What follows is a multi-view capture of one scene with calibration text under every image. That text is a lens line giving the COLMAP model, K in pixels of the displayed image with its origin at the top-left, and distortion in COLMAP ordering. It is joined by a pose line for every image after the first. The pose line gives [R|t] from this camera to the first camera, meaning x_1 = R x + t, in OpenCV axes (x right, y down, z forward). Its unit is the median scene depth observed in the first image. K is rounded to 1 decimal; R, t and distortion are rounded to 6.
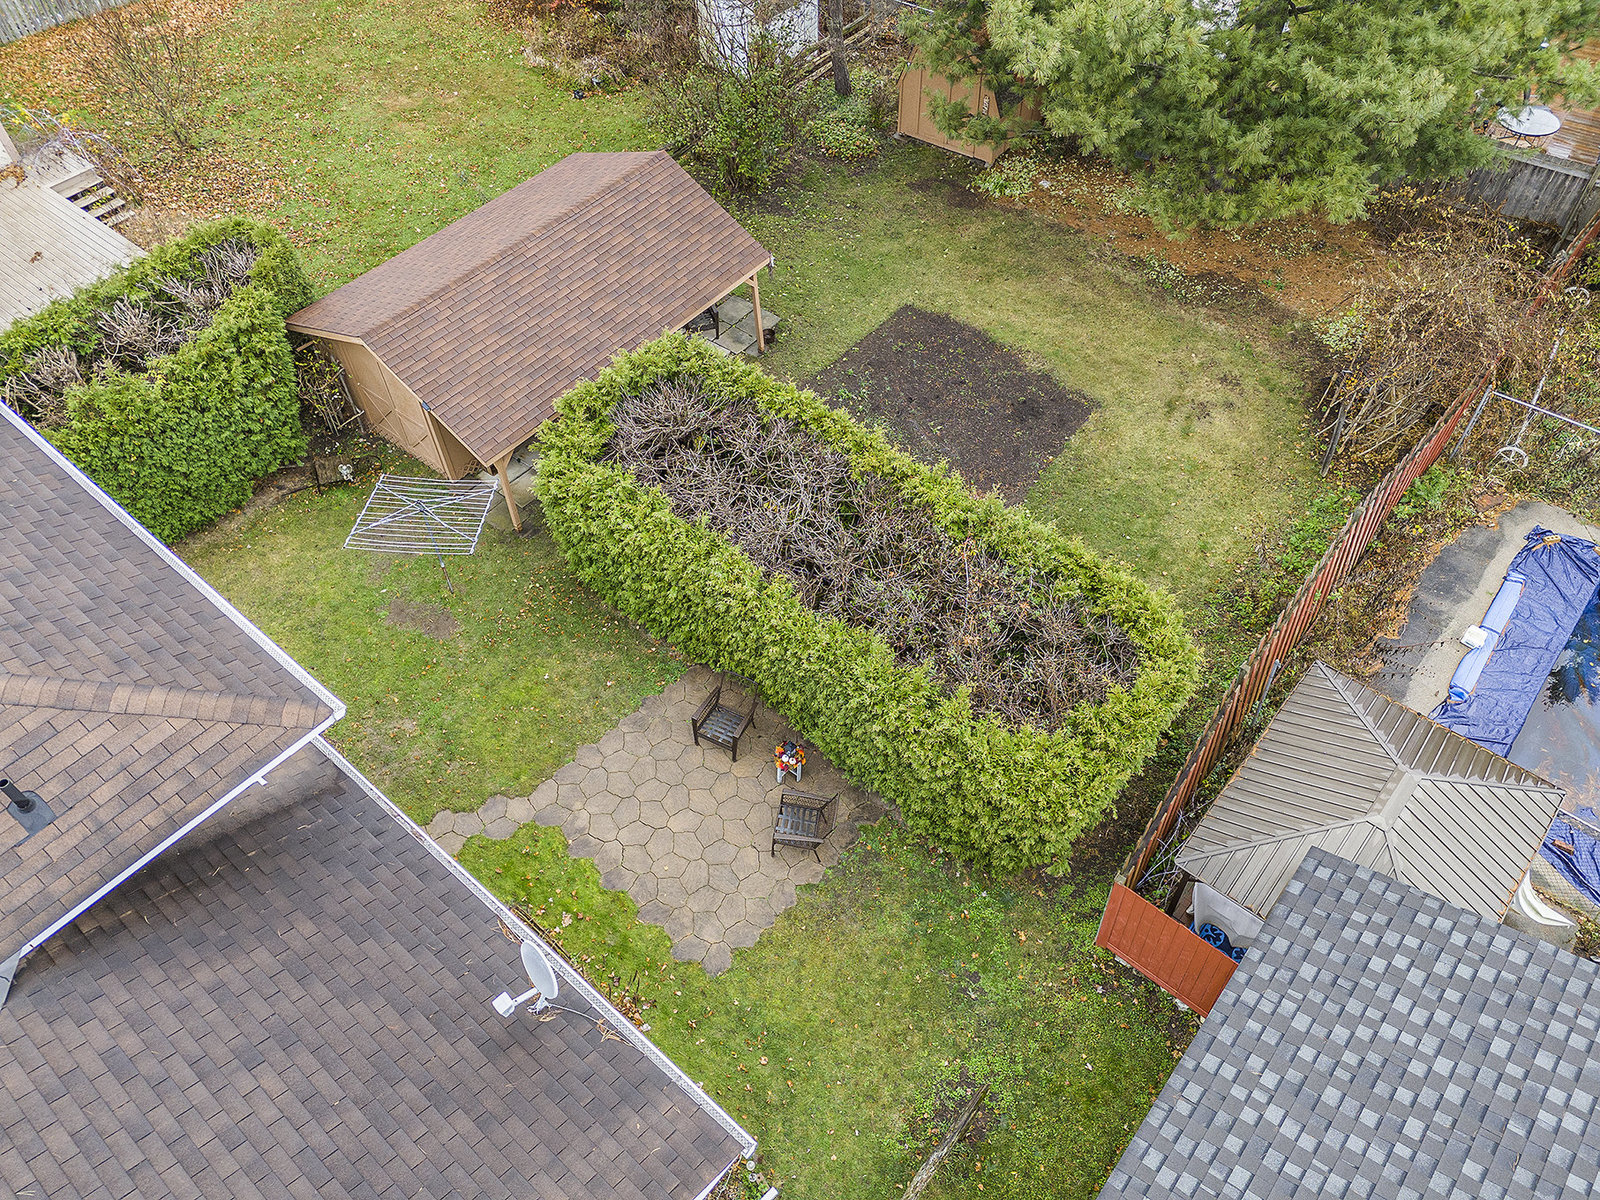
lens RADIAL K [[1163.2, 0, 804.1], [0, 1163.2, 590.9], [0, 0, 1]] dist [0.050152, -0.028756]
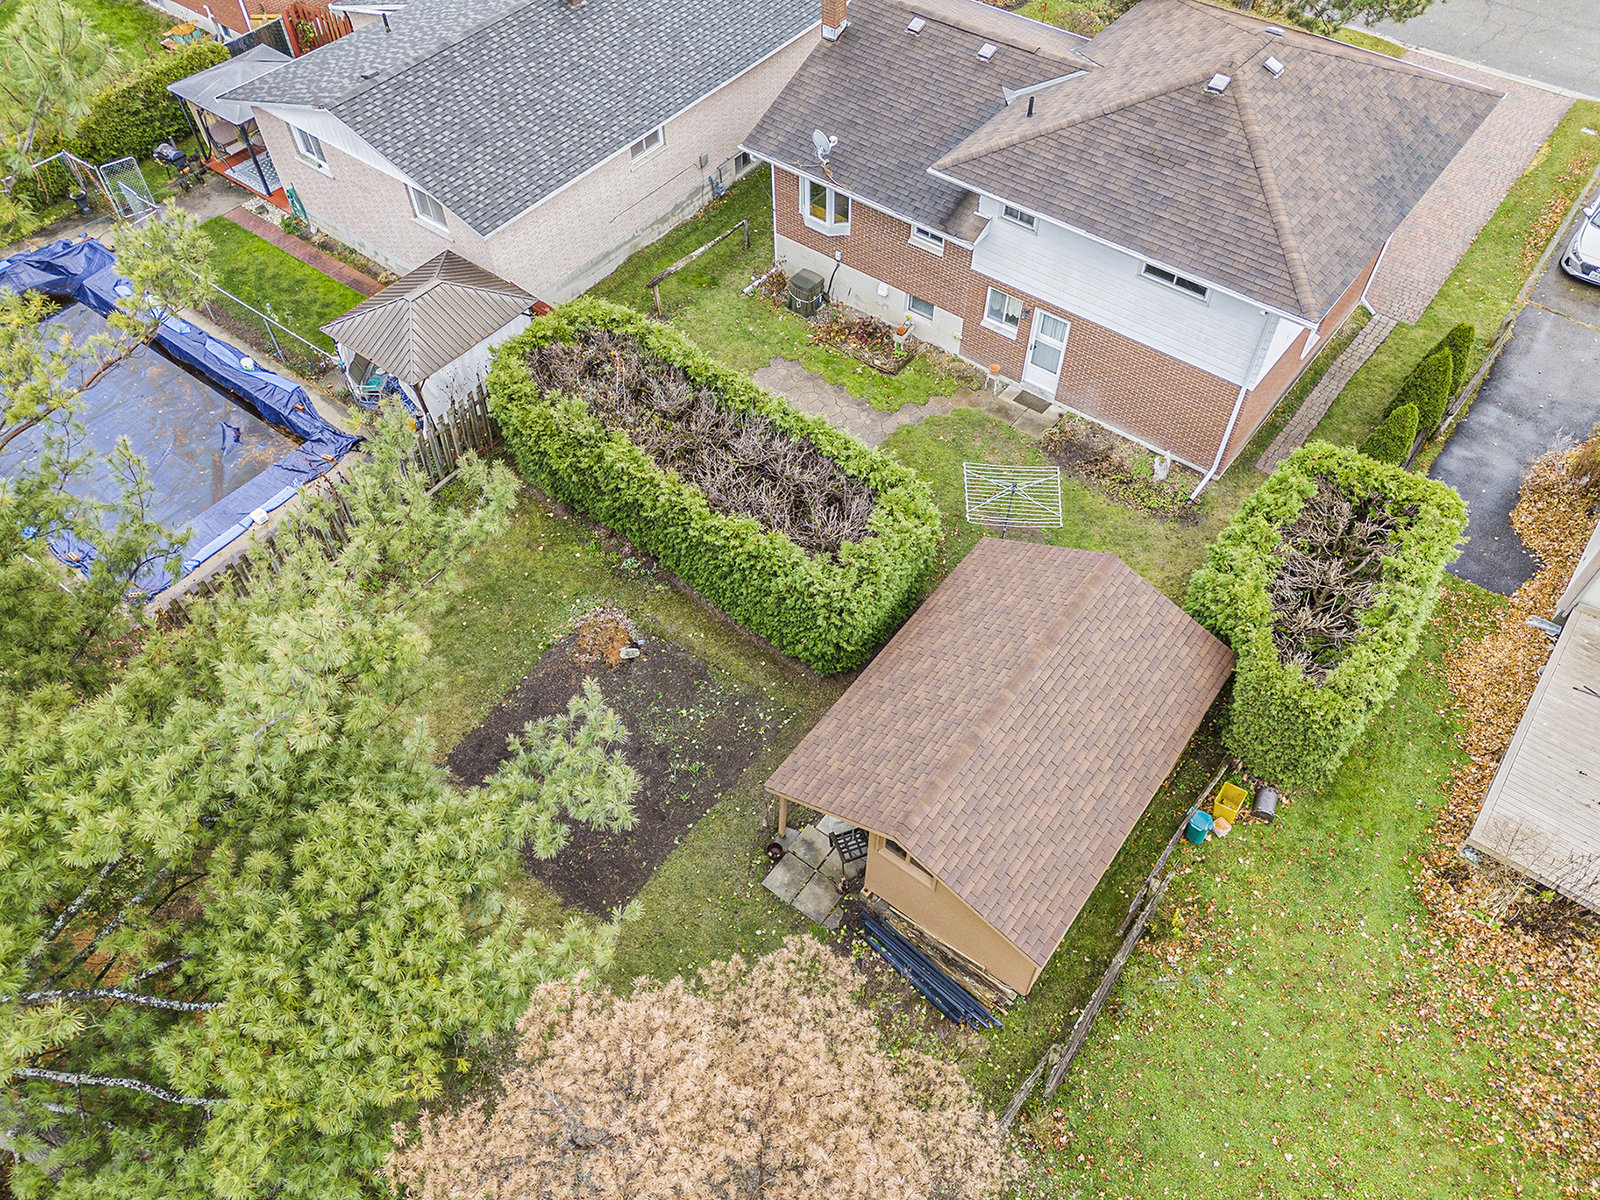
lens RADIAL K [[1163.2, 0, 804.1], [0, 1163.2, 590.9], [0, 0, 1]] dist [0.050152, -0.028756]
pose [[-0.998942, 0.044191, -0.012708, -0.104658], [-0.021894, -0.214090, 0.976569, -2.202548], [0.040435, 0.975814, 0.214831, 1.299309]]
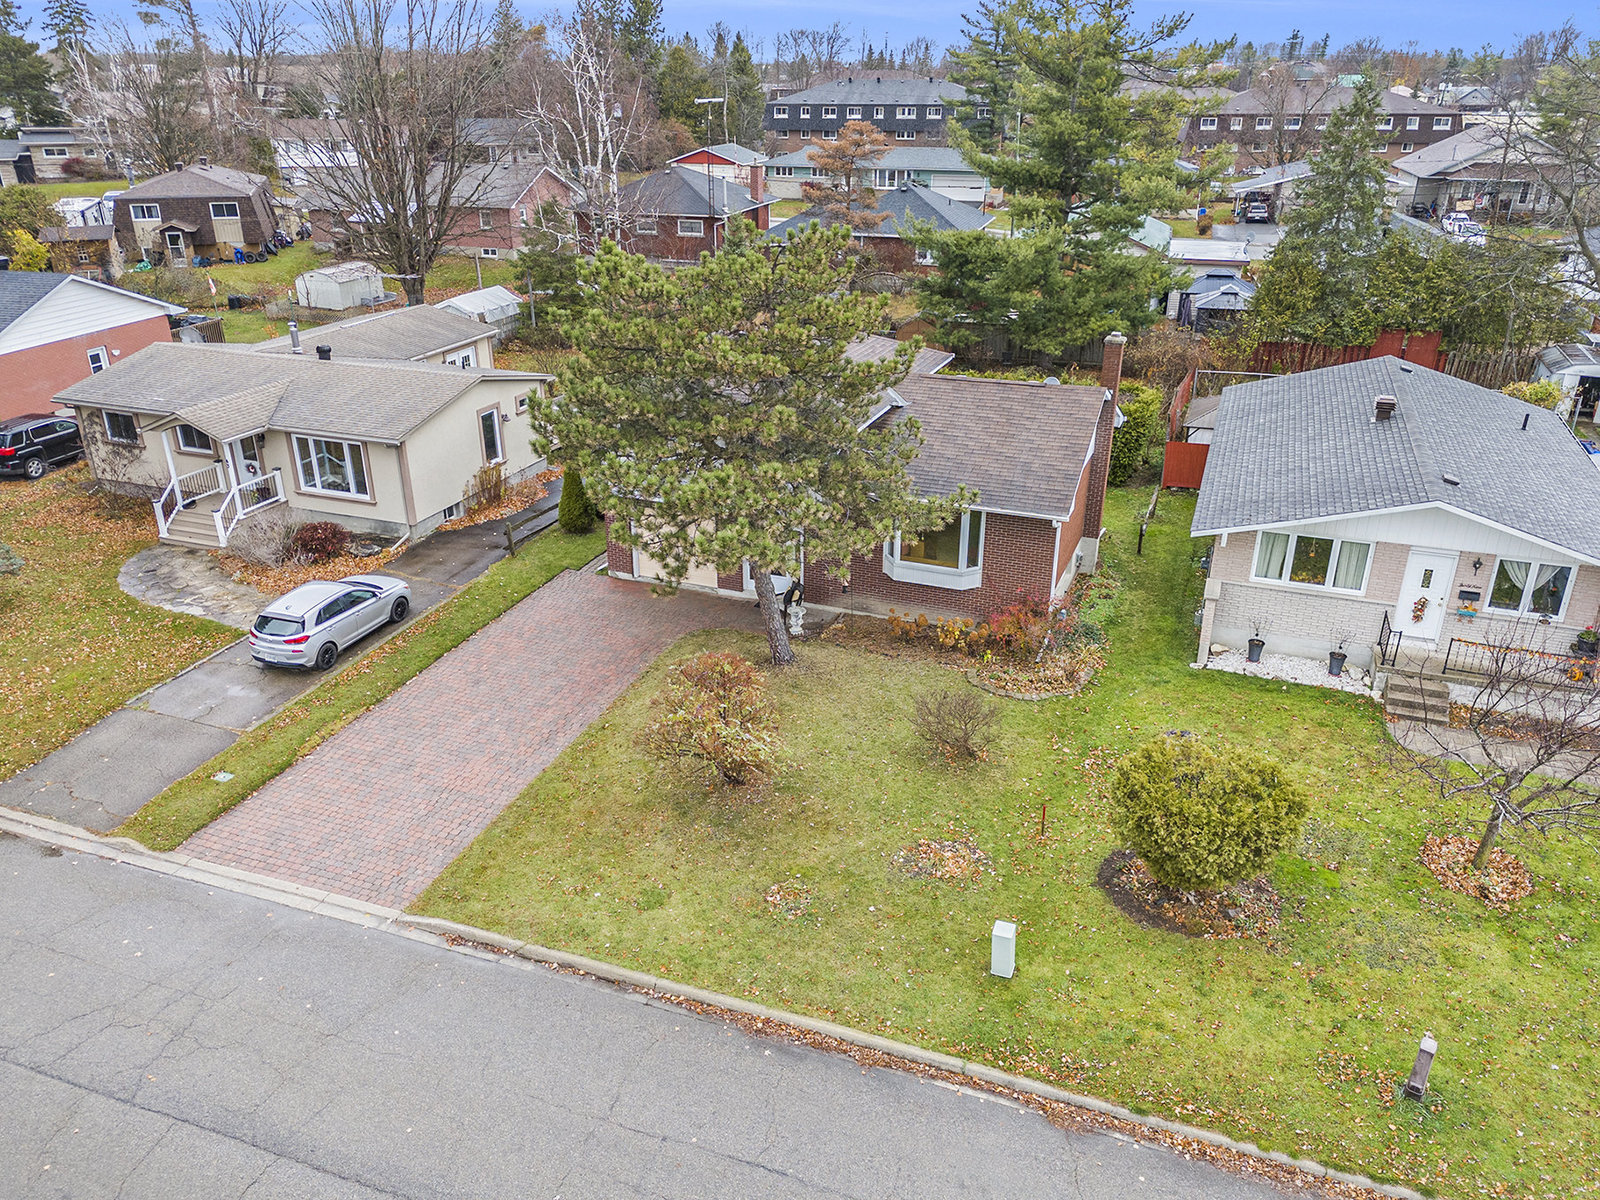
lens RADIAL K [[1163.2, 0, 804.1], [0, 1163.2, 590.9], [0, 0, 1]] dist [0.050152, -0.028756]
pose [[0.942267, -0.123336, 0.311320, -1.902146], [0.250939, 0.875667, -0.412599, 1.959819], [-0.221724, 0.466901, 0.856062, -1.405400]]
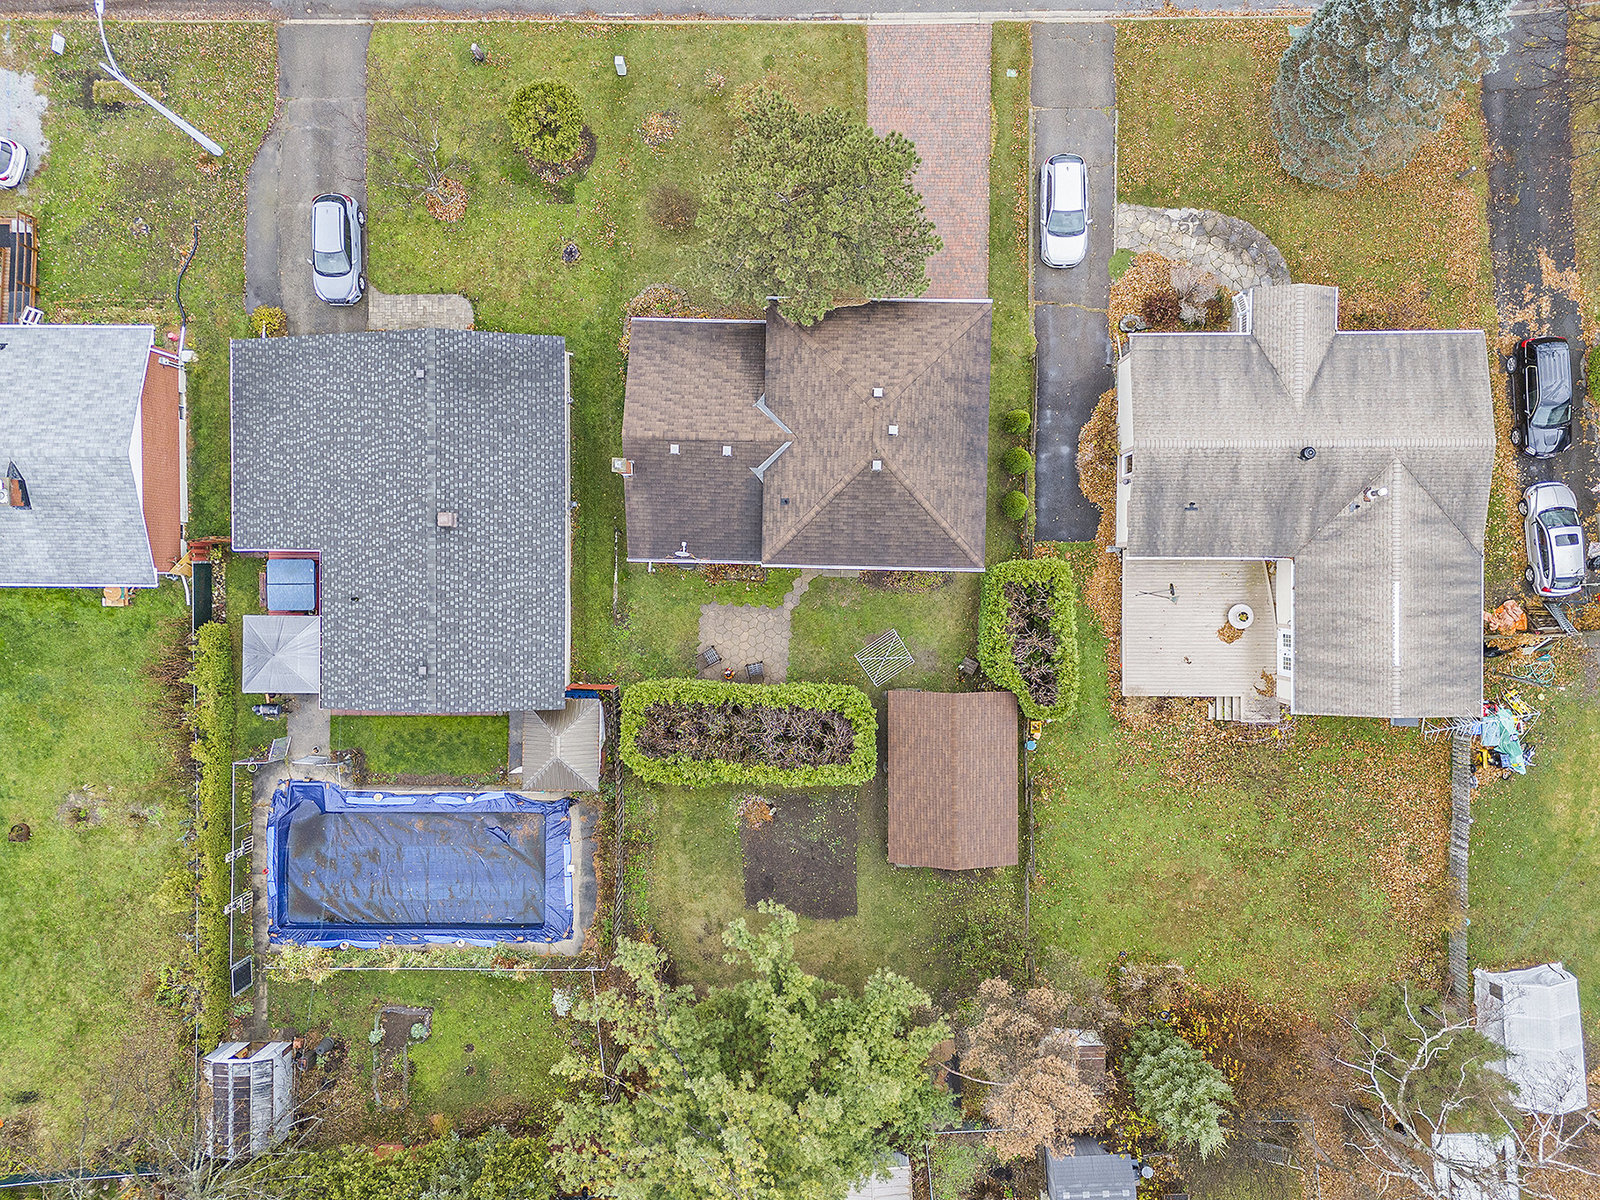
lens RADIAL K [[1163.2, 0, 804.1], [0, 1163.2, 590.9], [0, 0, 1]] dist [0.050152, -0.028756]
pose [[-0.771373, 0.635387, 0.035590, -0.599201], [-0.472760, -0.609583, 0.636323, -2.537678], [0.426006, 0.474017, 0.770601, -1.938862]]
